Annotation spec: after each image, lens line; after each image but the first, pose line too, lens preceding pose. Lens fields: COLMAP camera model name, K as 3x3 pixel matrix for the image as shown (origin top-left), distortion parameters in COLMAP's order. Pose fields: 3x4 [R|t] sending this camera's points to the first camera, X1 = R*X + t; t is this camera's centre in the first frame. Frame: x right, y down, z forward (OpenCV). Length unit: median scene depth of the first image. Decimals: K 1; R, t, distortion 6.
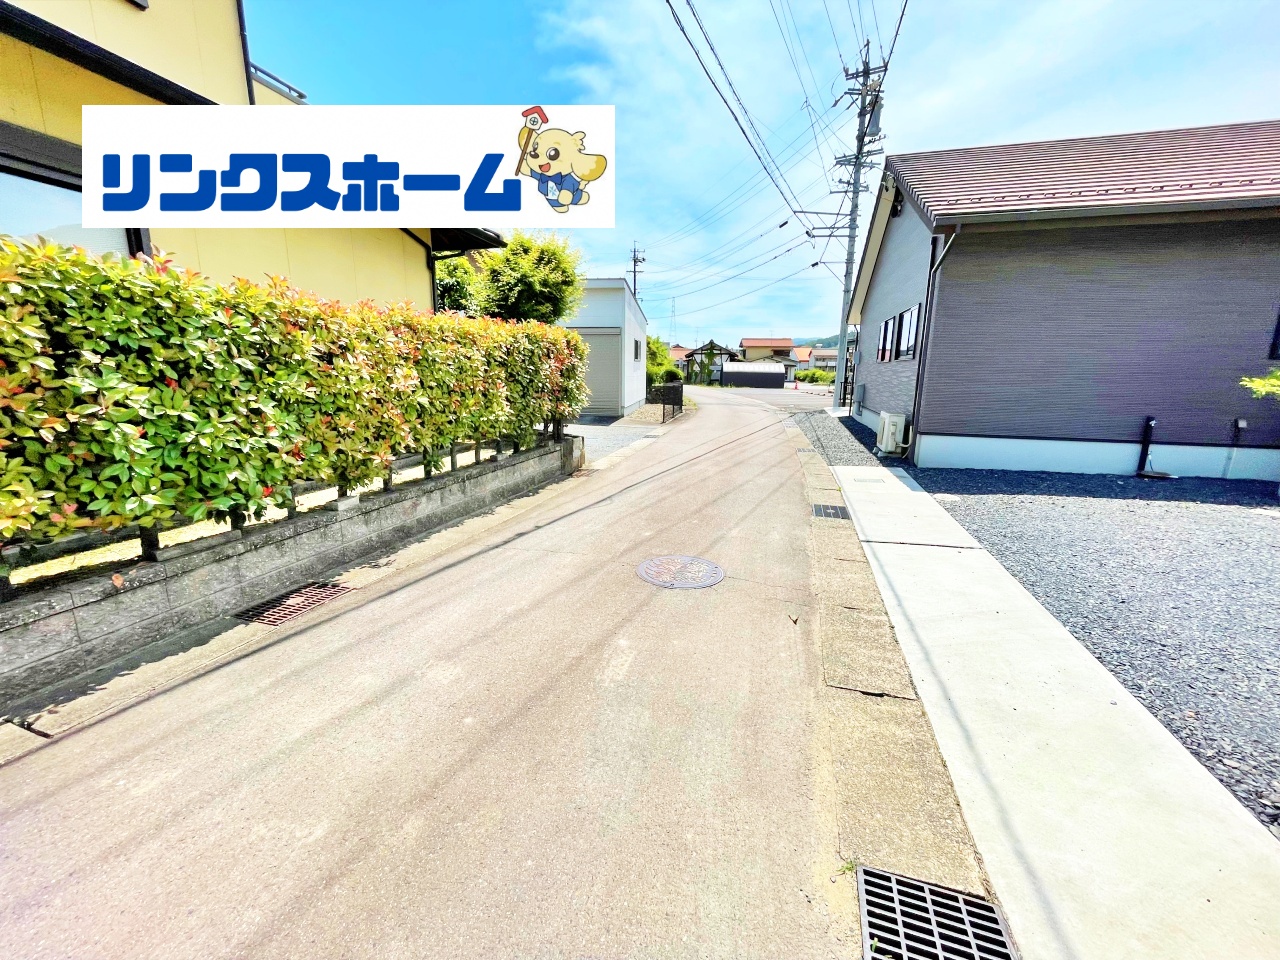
lens RADIAL K [[510.8, 0, 635.4], [0, 510.8, 477.8], [0, 0, 1]] dist [-0.002911, -0.000387]
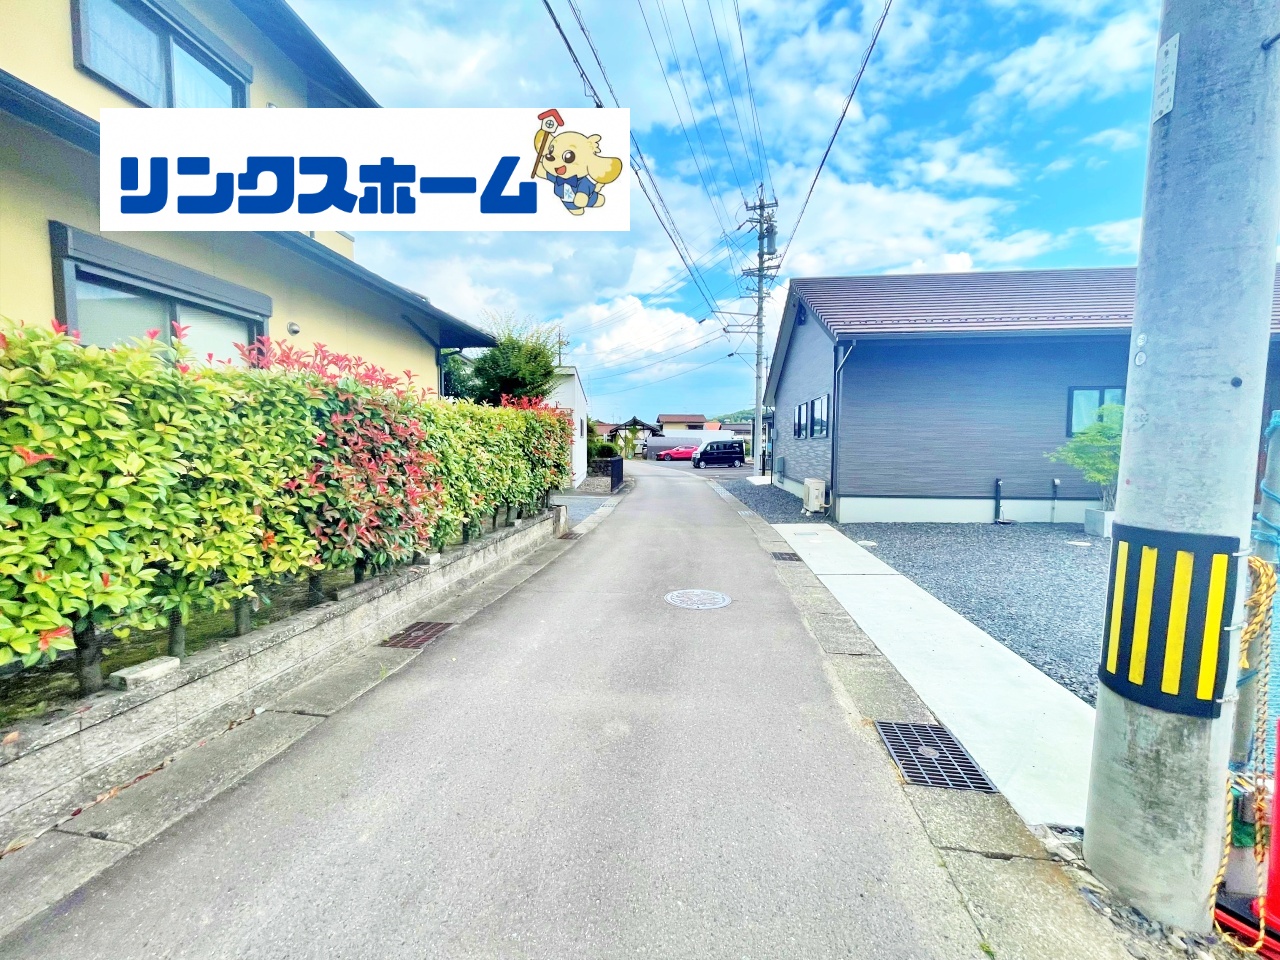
lens RADIAL K [[510.8, 0, 635.9], [0, 510.8, 480.9], [0, 0, 1]] dist [-0.002911, -0.000387]
pose [[0.986707, -0.018705, 0.161432, -0.110235], [0.040363, 0.990435, -0.131945, 0.018511], [-0.157419, 0.136706, 0.978024, -0.124210]]
